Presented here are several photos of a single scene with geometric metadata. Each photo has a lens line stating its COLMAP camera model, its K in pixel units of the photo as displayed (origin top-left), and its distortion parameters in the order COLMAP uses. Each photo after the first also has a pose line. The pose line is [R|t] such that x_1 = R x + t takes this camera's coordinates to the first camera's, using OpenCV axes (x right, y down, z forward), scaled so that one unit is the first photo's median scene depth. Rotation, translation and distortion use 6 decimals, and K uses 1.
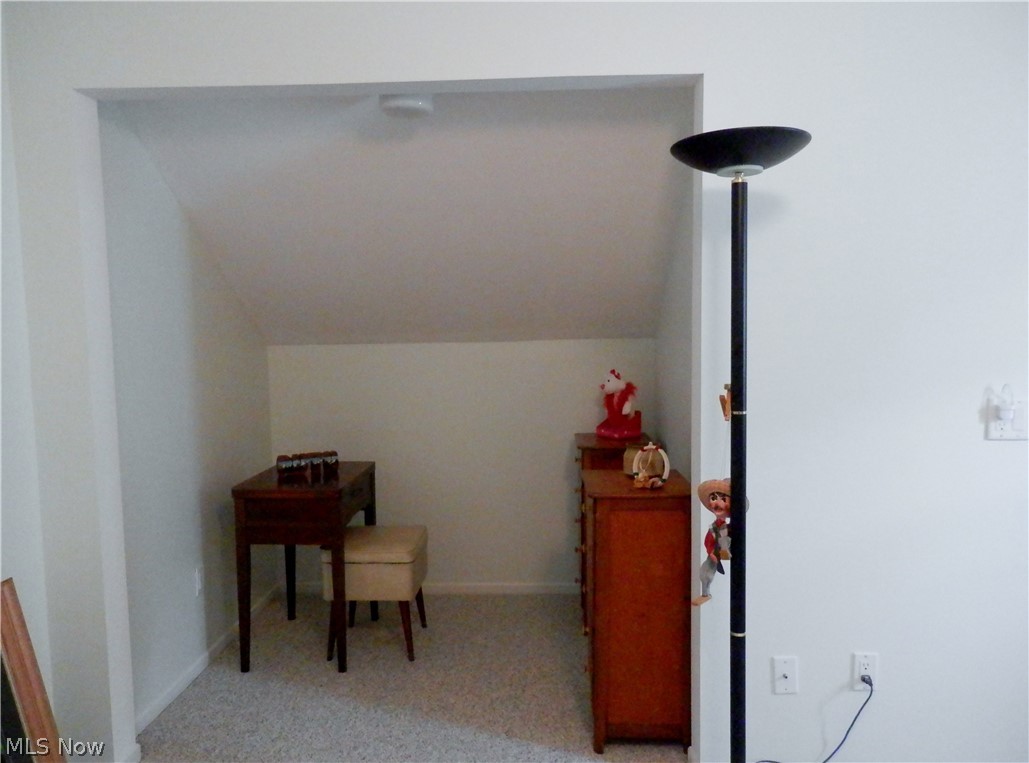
lens RADIAL K [[782.5, 0, 514.5], [0, 782.5, 381.5], [0, 0, 1]] dist [-0.005885, -0.000557]
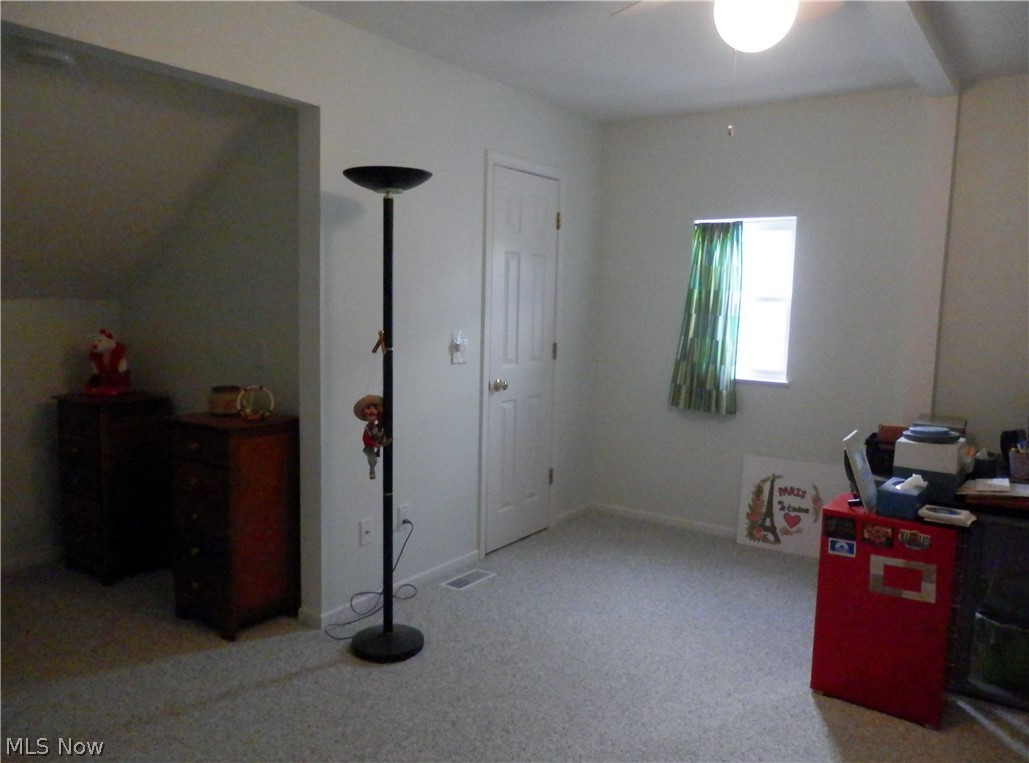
lens RADIAL K [[782.5, 0, 514.5], [0, 782.5, 381.5], [0, 0, 1]] dist [-0.005885, -0.000557]
pose [[0.537080, -0.065516, 0.840983, -0.750988], [0.033397, 0.997849, 0.056408, 0.021512], [-0.842870, -0.002209, 0.538113, -0.026094]]
